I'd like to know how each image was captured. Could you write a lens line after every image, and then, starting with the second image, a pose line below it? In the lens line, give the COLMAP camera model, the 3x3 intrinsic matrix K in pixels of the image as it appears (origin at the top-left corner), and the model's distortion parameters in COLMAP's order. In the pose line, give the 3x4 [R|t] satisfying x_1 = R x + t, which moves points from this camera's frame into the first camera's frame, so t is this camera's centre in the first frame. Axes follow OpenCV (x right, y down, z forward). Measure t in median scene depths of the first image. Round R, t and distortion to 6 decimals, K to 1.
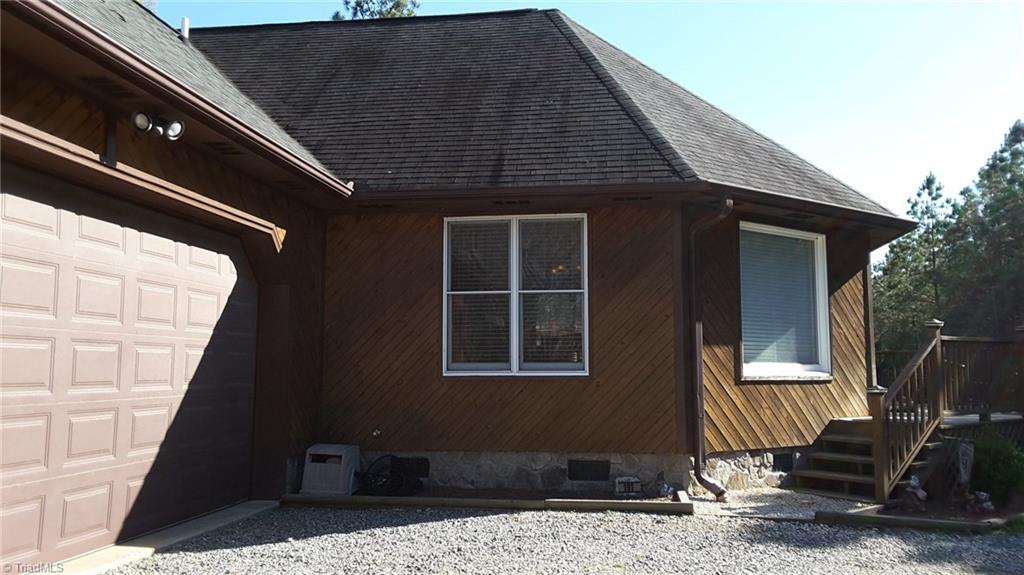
lens RADIAL K [[824.1, 0, 515.6], [0, 824.1, 289.3], [0, 0, 1]] dist [0.120689, -0.214050]
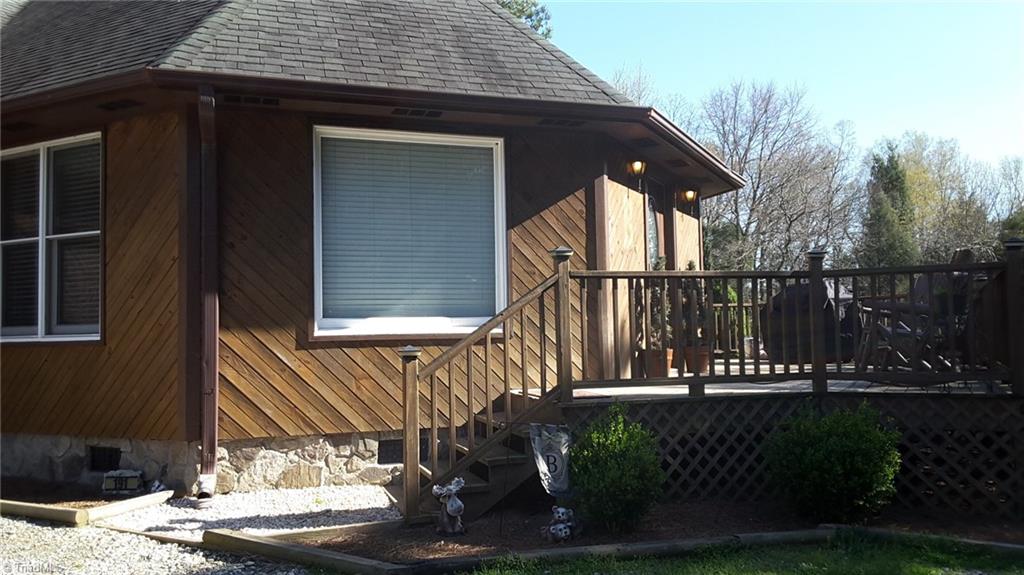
lens RADIAL K [[824.1, 0, 515.6], [0, 824.1, 289.3], [0, 0, 1]] dist [0.120689, -0.214050]
pose [[0.947465, -0.035028, -0.317935, 0.703194], [0.049695, 0.998036, 0.038139, 0.045412], [0.315975, -0.051935, 0.947345, 0.372192]]
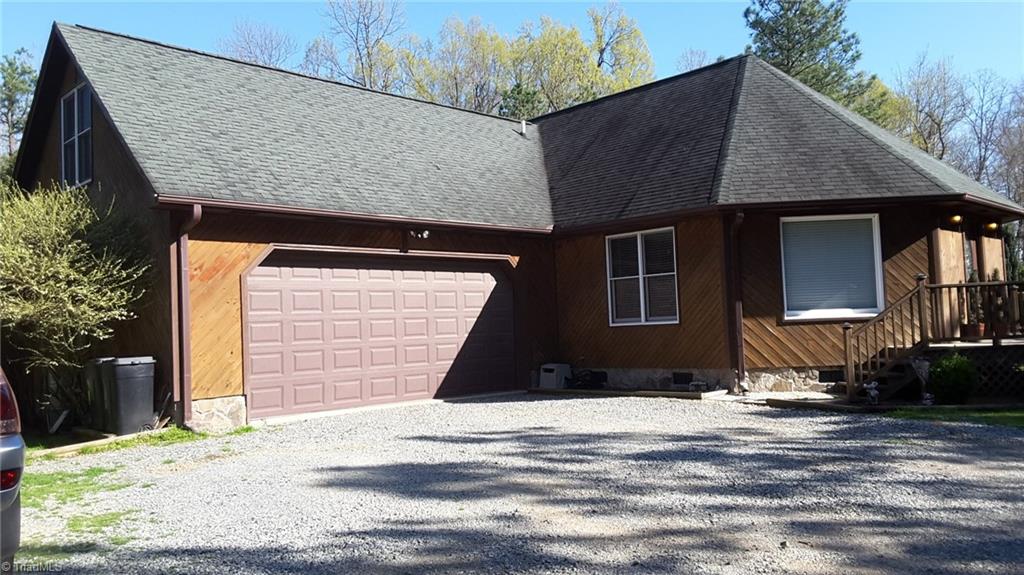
lens RADIAL K [[824.1, 0, 515.6], [0, 824.1, 289.3], [0, 0, 1]] dist [0.120689, -0.214050]
pose [[0.791443, -0.061027, -0.608189, 0.846536], [0.096997, 0.994935, 0.026389, -0.041011], [0.603497, -0.079878, 0.793354, -0.531817]]
